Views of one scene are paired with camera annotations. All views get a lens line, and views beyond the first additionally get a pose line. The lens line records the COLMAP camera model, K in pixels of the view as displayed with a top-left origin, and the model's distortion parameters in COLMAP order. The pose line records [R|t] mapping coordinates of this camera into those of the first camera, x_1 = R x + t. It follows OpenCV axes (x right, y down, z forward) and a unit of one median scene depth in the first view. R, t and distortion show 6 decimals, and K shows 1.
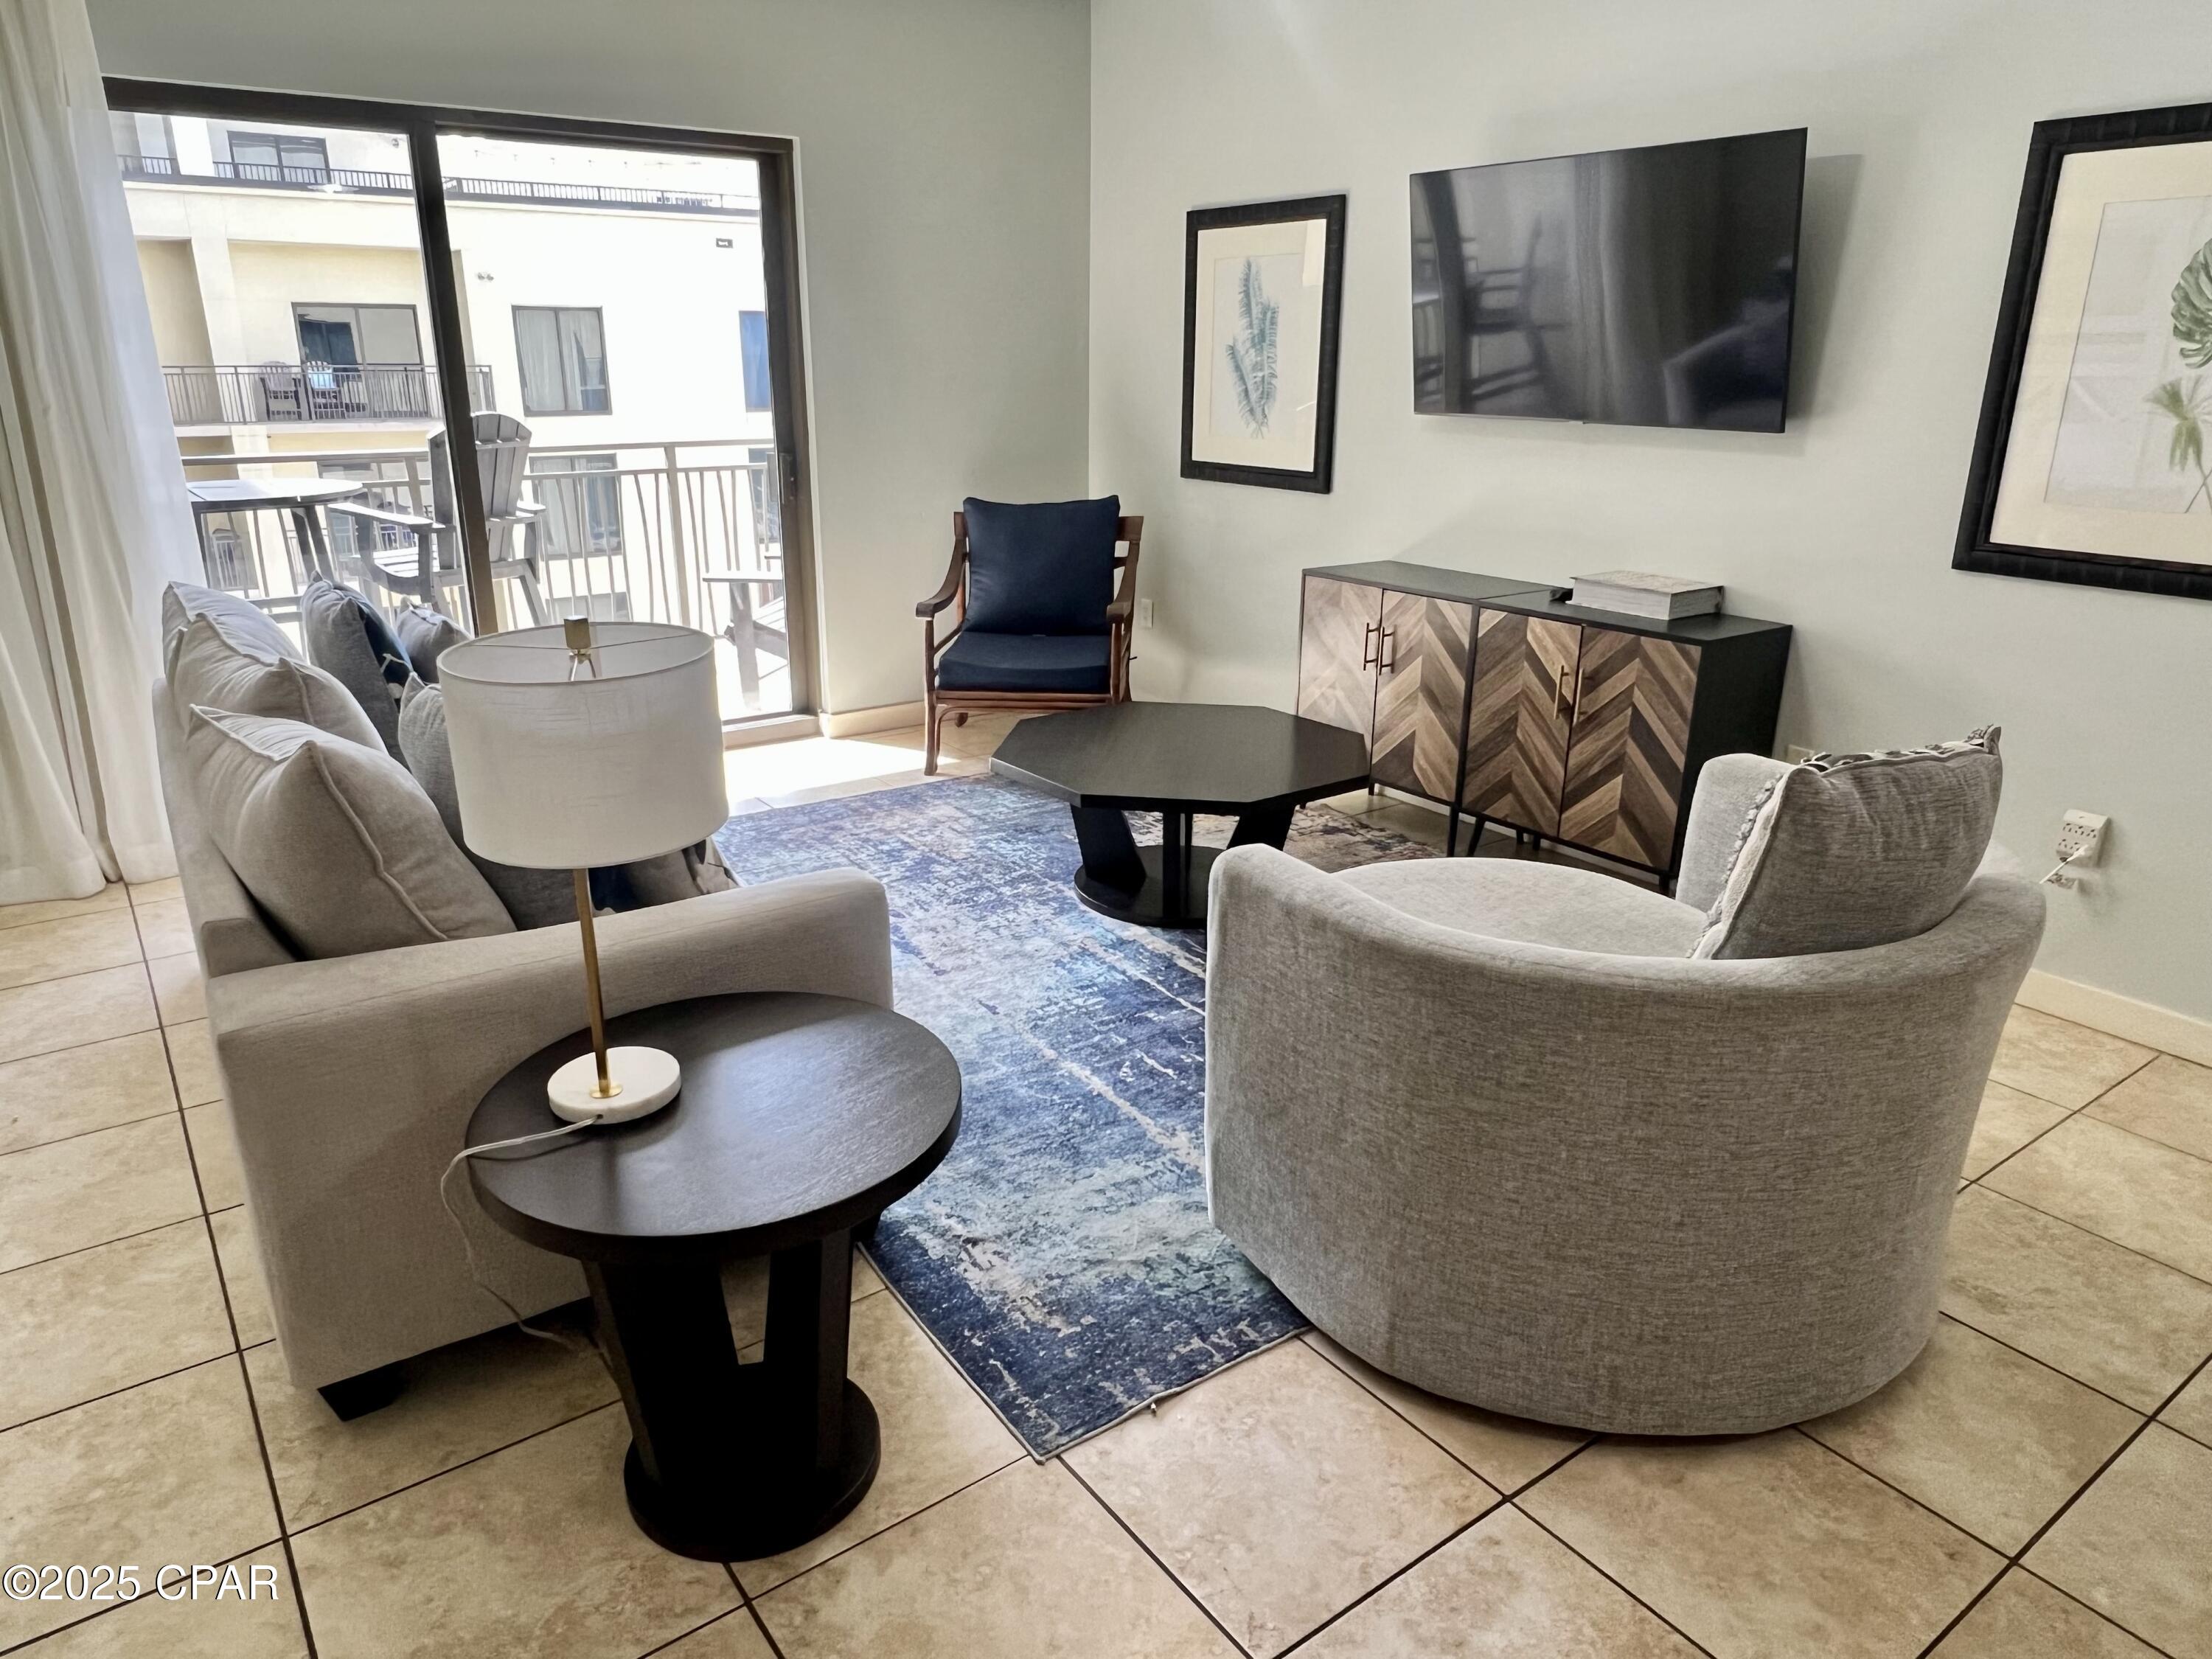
lens RADIAL K [[1428.5, 0, 1106.0], [0, 1428.5, 829.5], [0, 0, 1]] dist [-0.000016, -0.003539]
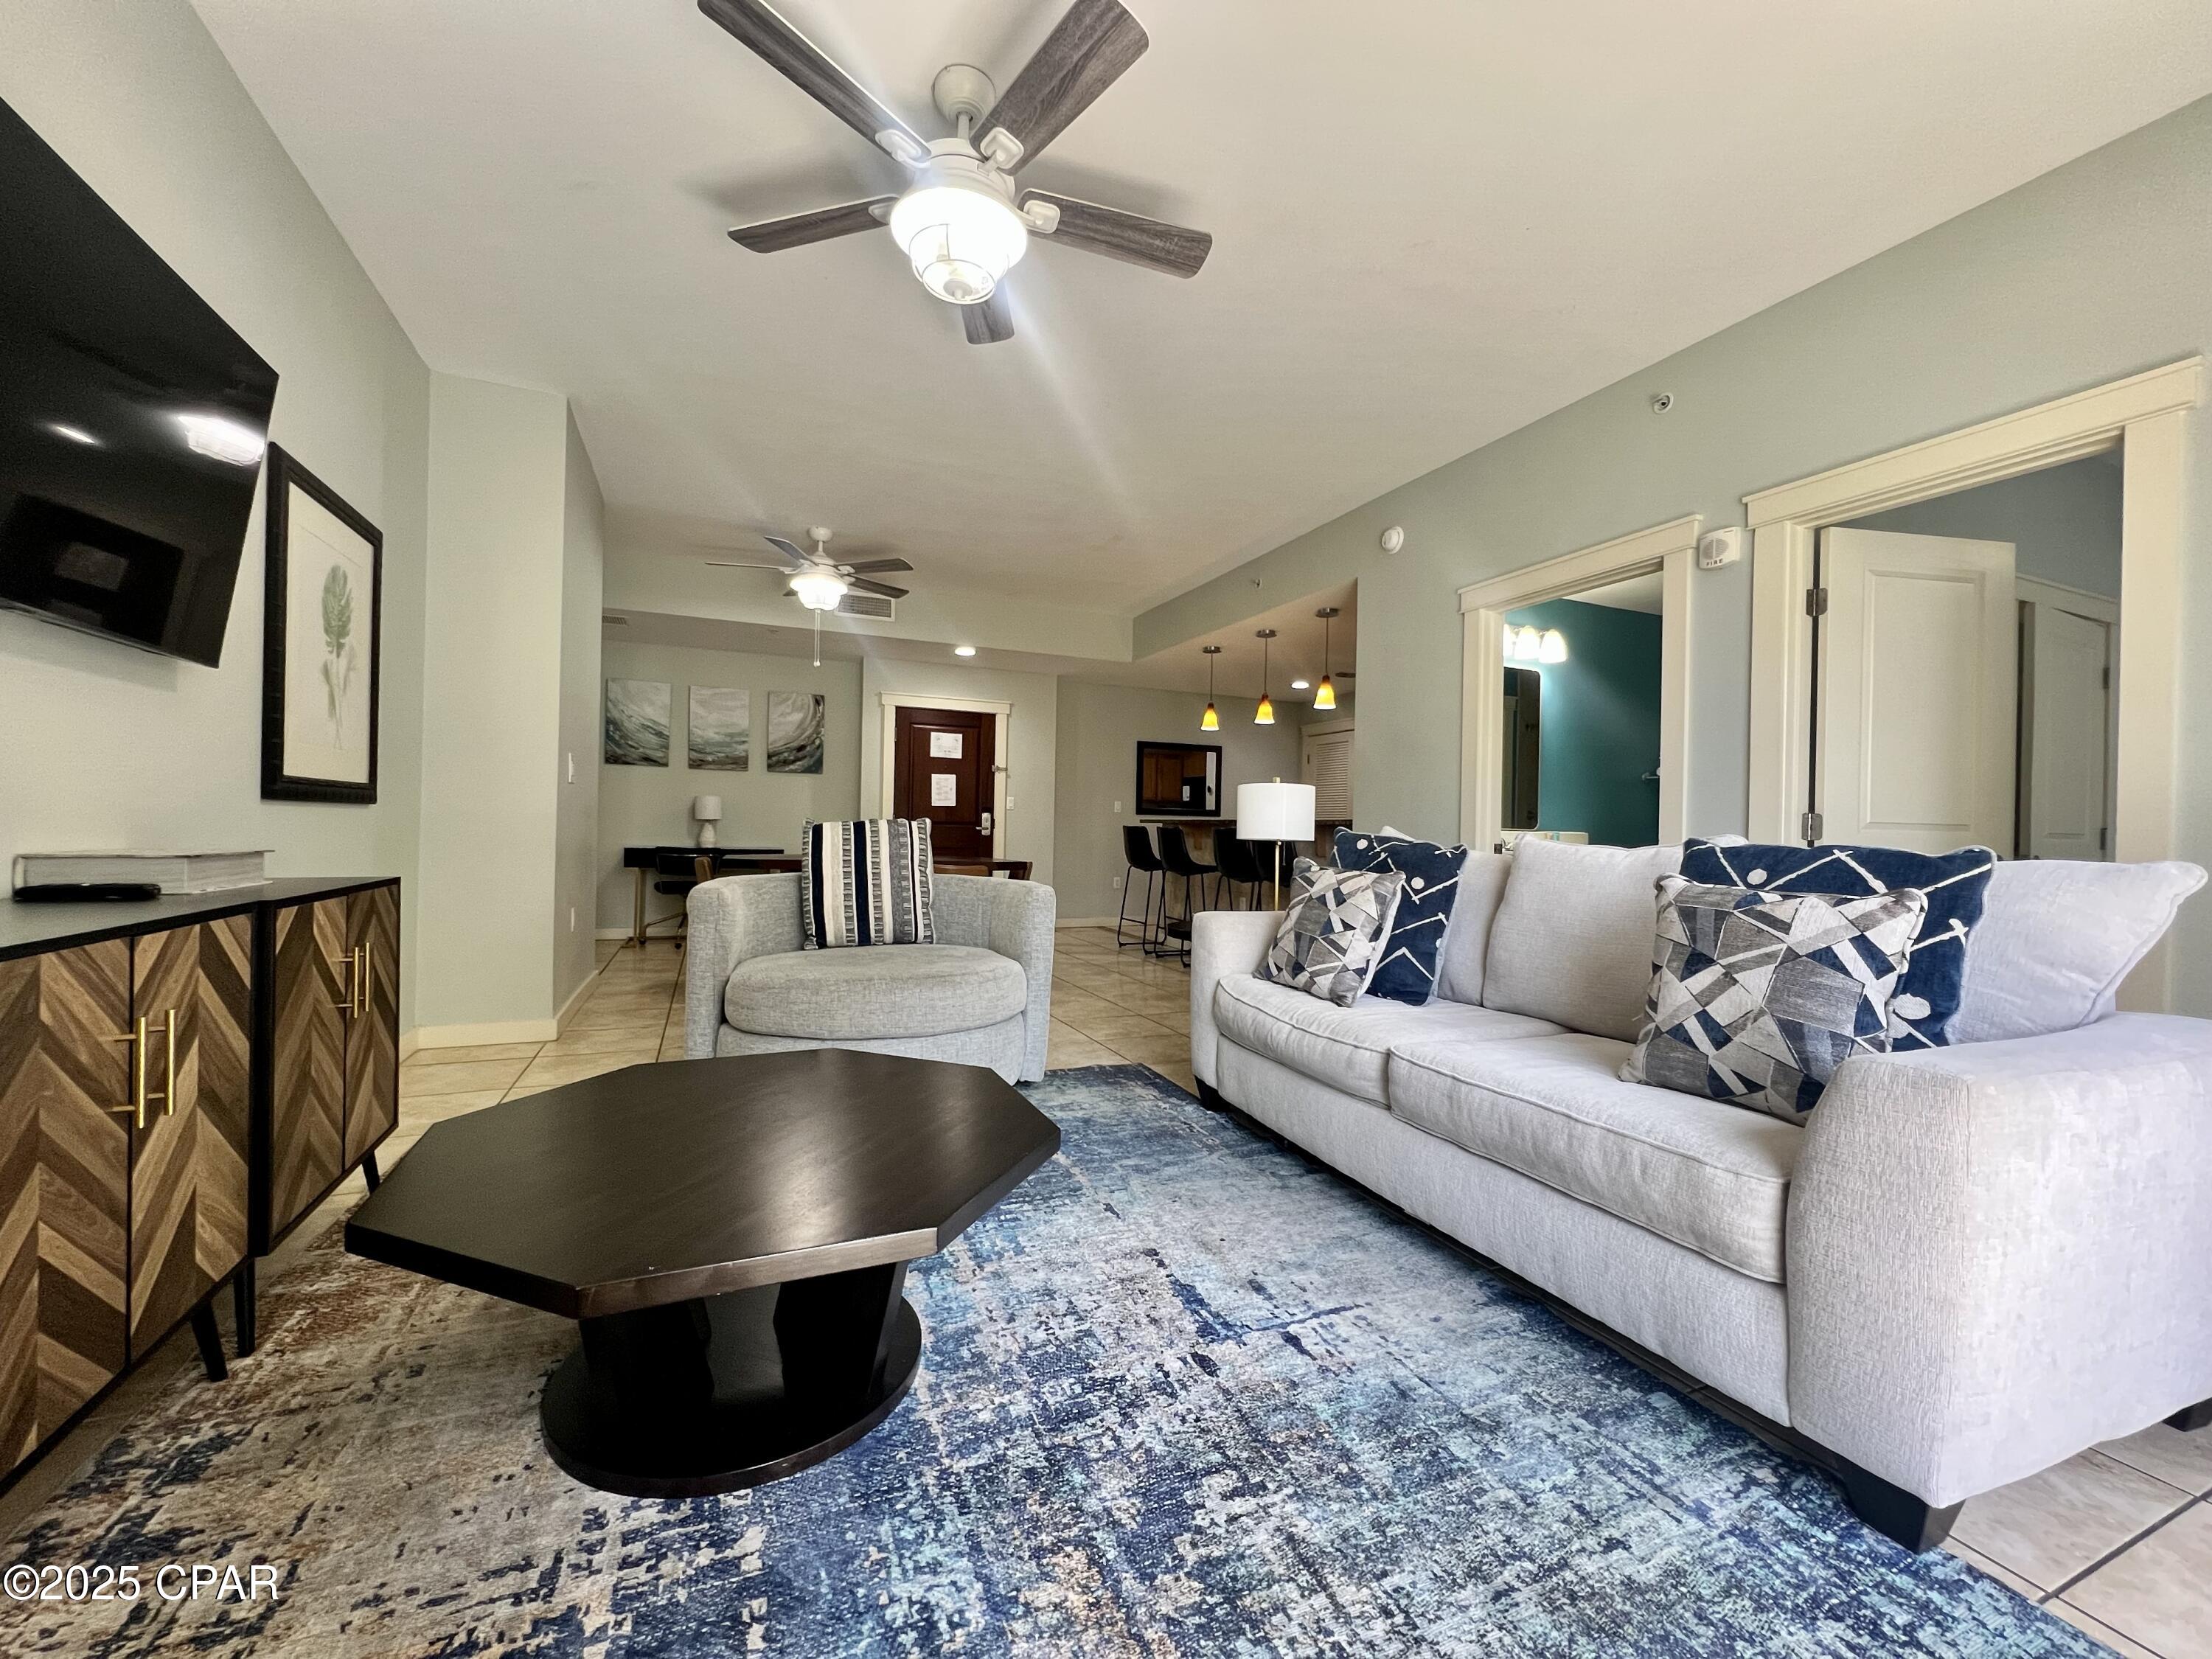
lens RADIAL K [[879.7, 0, 1106.0], [0, 879.7, 829.5], [0, 0, 1]] dist [0.001347, 0.000360]
pose [[-0.975610, -0.026231, 0.217937, -0.185514], [0.045239, 0.947495, 0.316554, -0.306396], [-0.214798, 0.318693, -0.923199, 1.316126]]
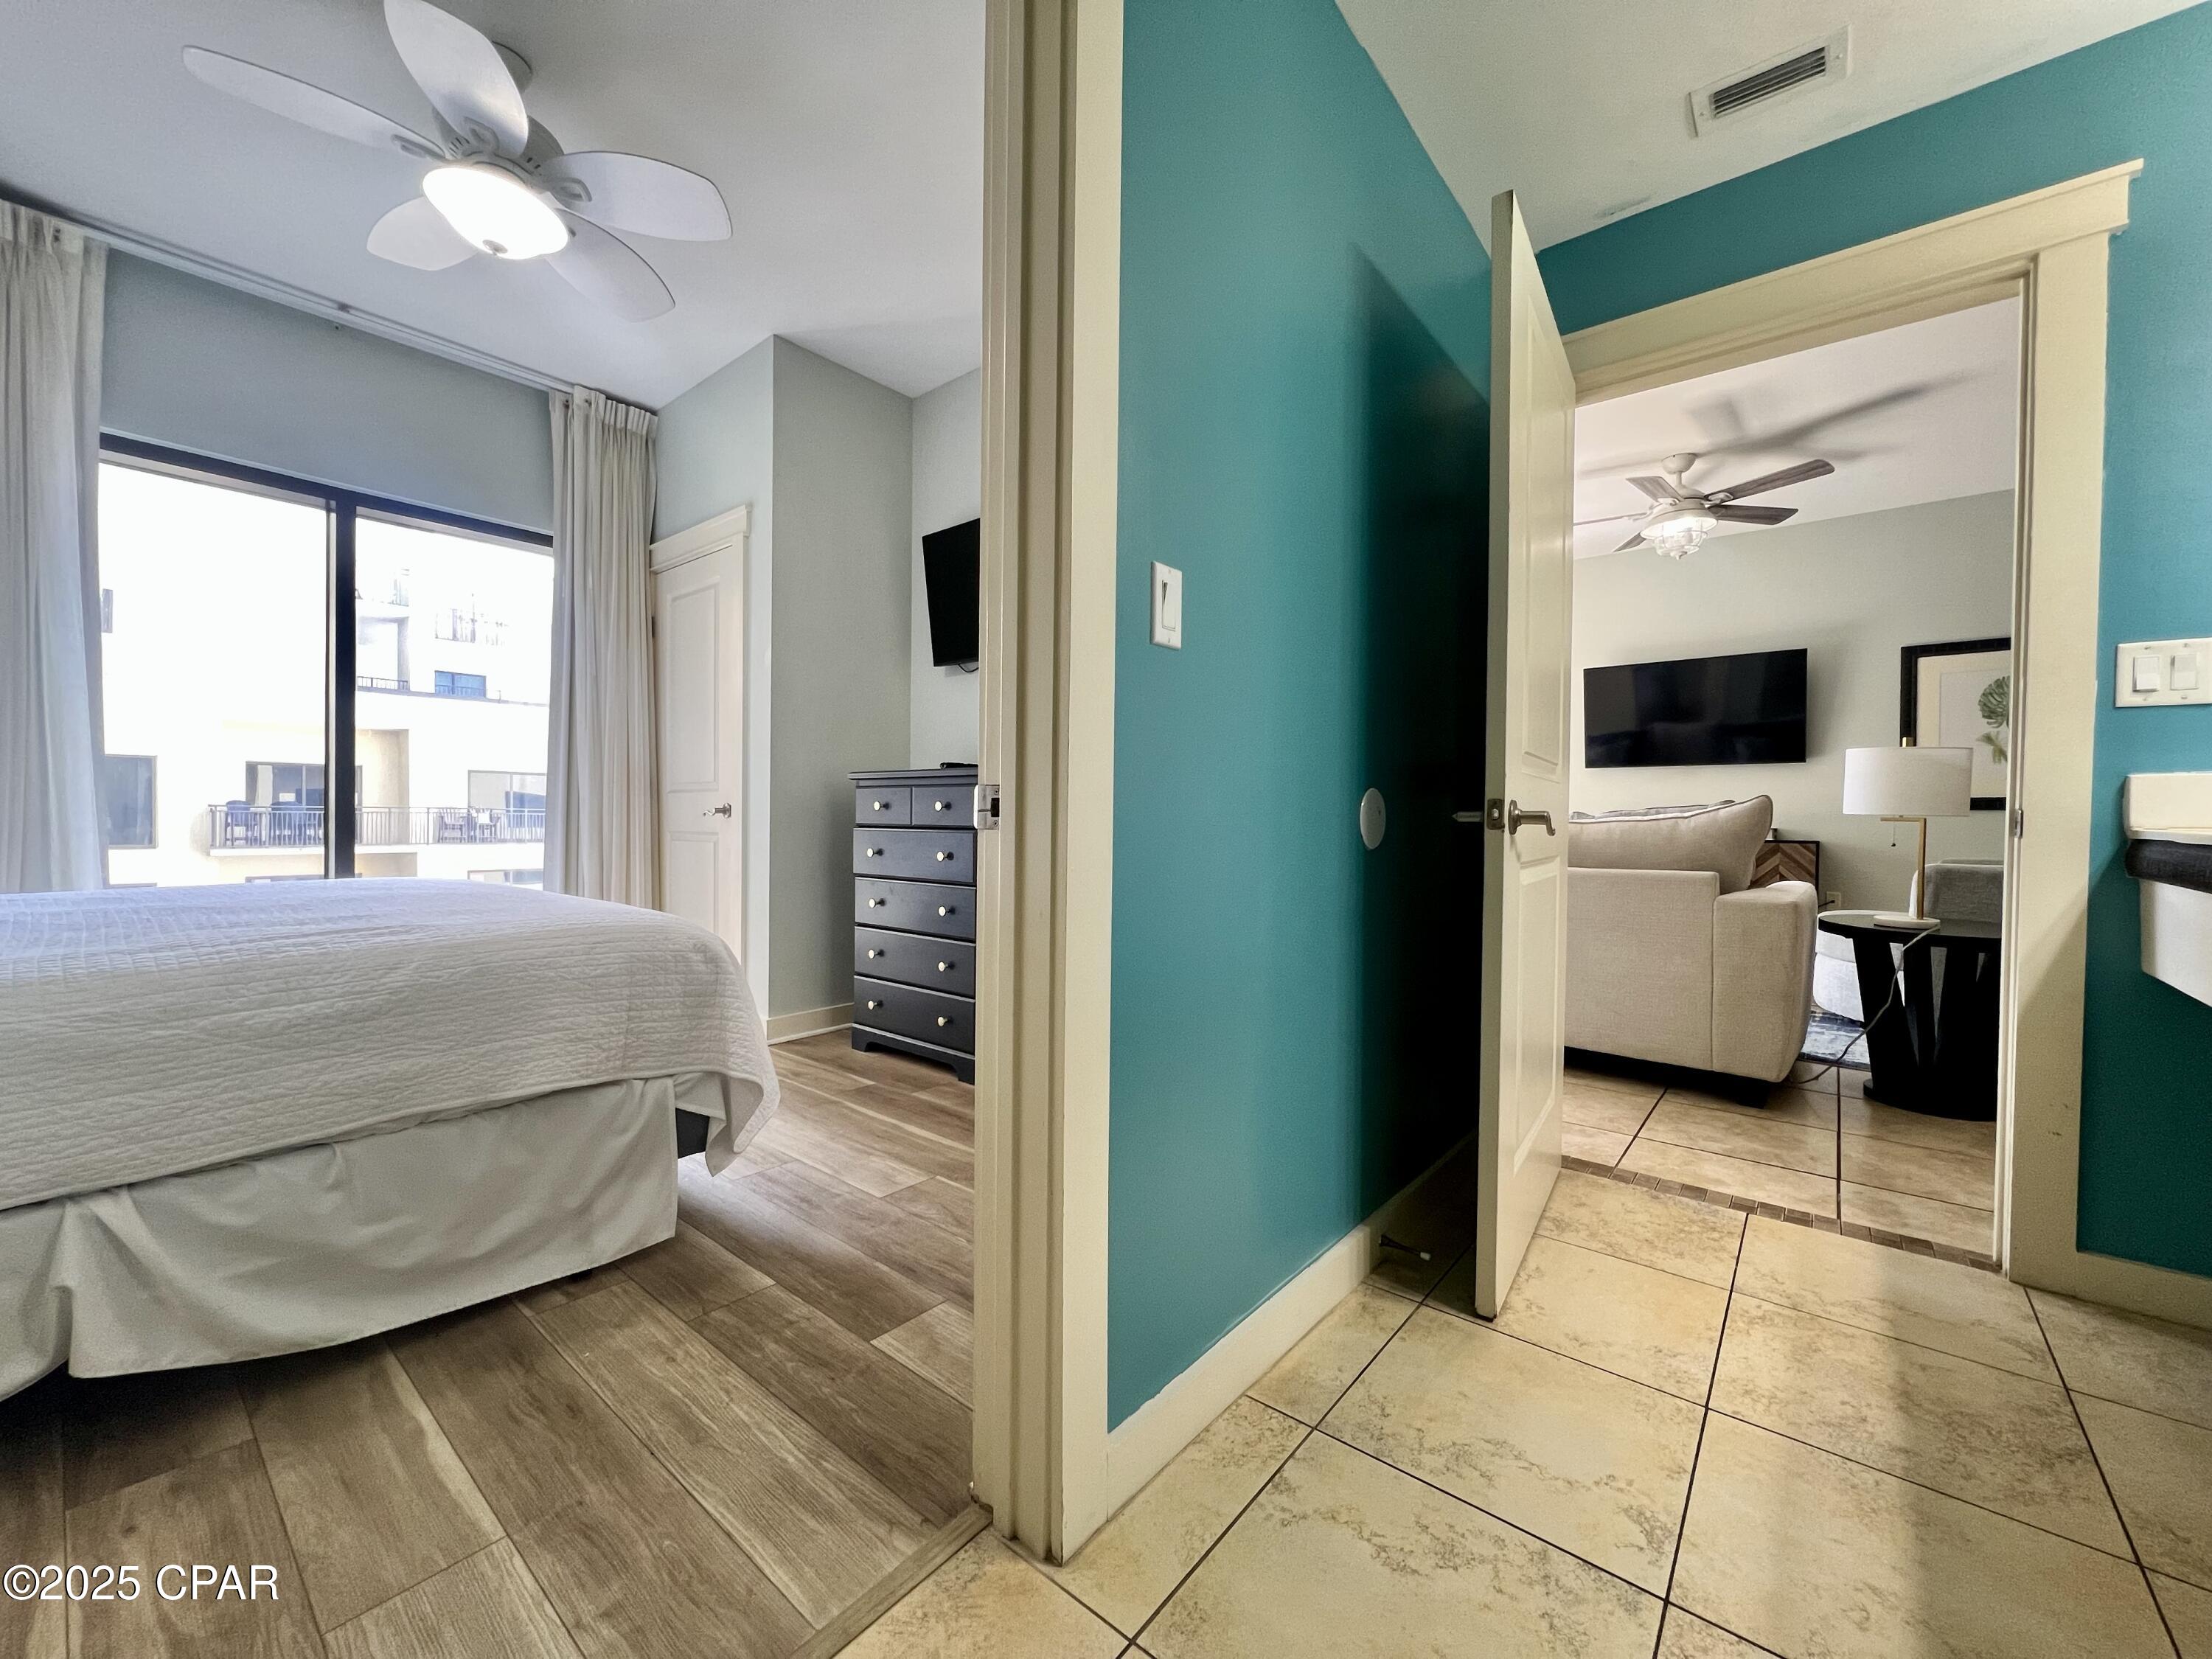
lens RADIAL K [[879.7, 0, 1106.0], [0, 879.7, 829.5], [0, 0, 1]] dist [0.001347, 0.000360]
pose [[0.969165, 0.001754, 0.246406, -0.997158], [0.074553, 0.951021, -0.300001, 0.183929], [-0.234864, 0.309120, 0.921566, -0.073670]]
